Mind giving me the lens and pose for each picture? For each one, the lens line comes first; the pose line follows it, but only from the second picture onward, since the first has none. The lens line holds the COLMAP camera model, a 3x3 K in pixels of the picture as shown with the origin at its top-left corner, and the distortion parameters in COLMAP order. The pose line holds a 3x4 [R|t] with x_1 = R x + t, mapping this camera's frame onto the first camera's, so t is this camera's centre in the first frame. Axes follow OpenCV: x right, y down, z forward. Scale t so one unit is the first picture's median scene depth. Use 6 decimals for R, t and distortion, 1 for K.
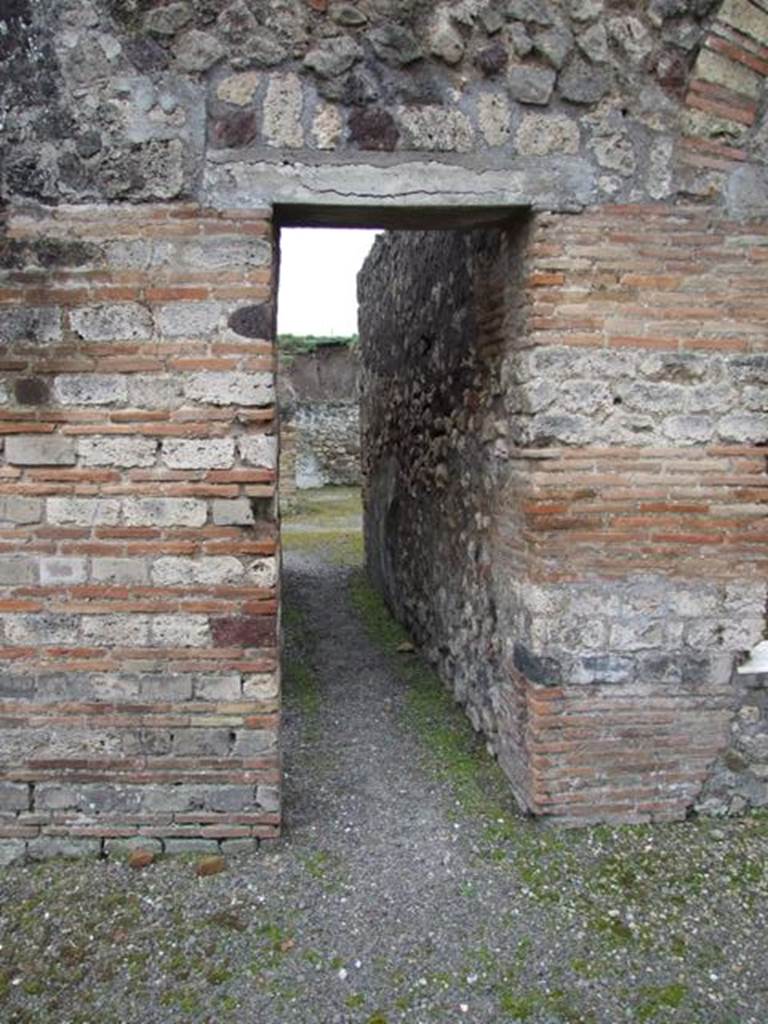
lens RADIAL K [[770.7, 0, 381.5], [0, 770.7, 504.4], [0, 0, 1]] dist [-0.009895, 0.001385]
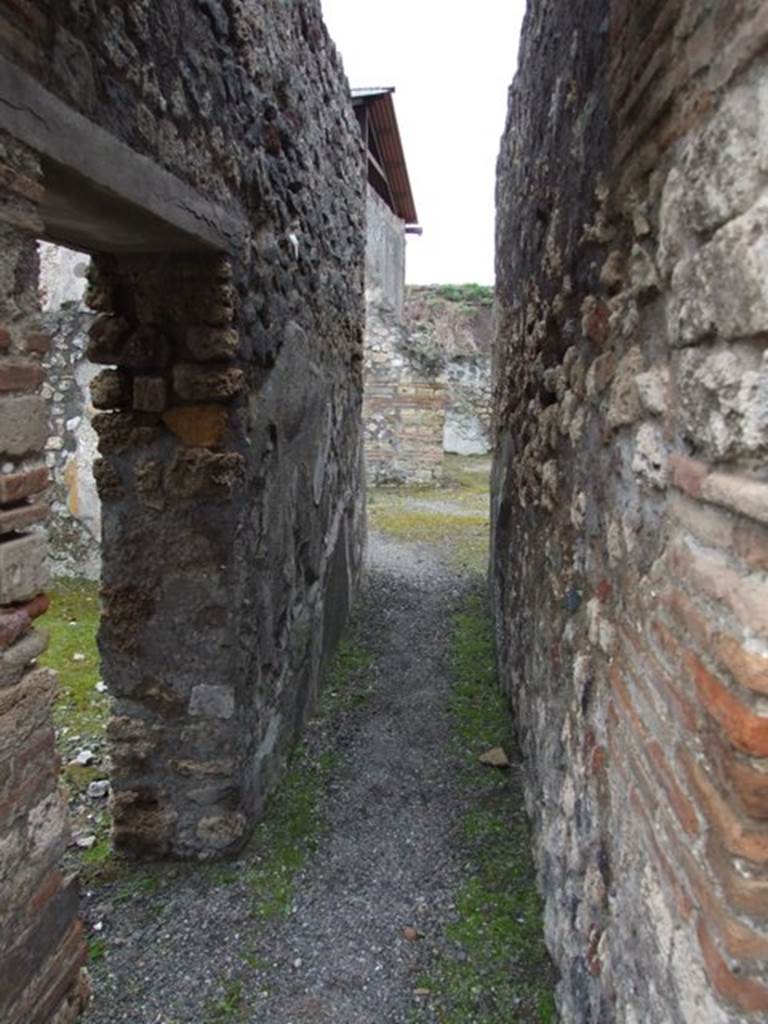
lens RADIAL K [[770.7, 0, 383.2], [0, 770.7, 510.8], [0, 0, 1]] dist [-0.009895, 0.001385]
pose [[0.969379, 0.054622, -0.239418, 0.088634], [-0.039473, 0.996930, 0.067620, -0.046673], [0.242377, -0.056099, 0.968559, 0.458919]]
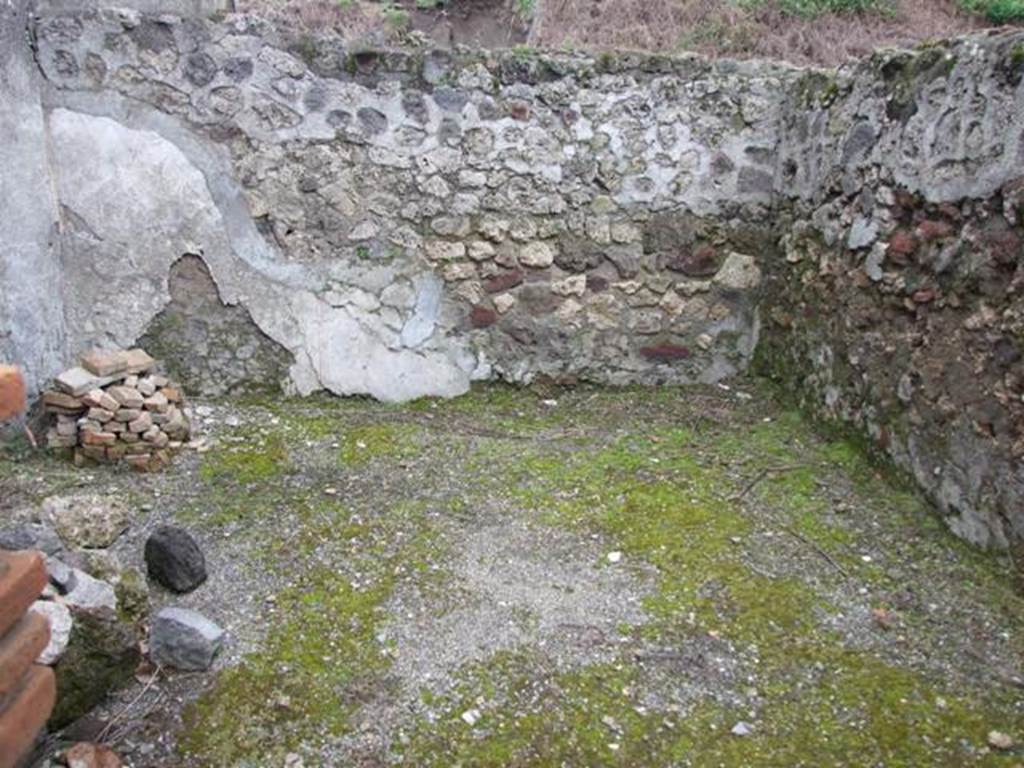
lens RADIAL K [[770.7, 0, 501.1], [0, 770.7, 392.0], [0, 0, 1]] dist [-0.009895, 0.001385]
pose [[0.999159, 0.040898, -0.002861, -0.236381], [-0.039270, 0.974768, 0.219740, -0.308860], [0.011776, -0.219443, 0.975554, 2.764505]]
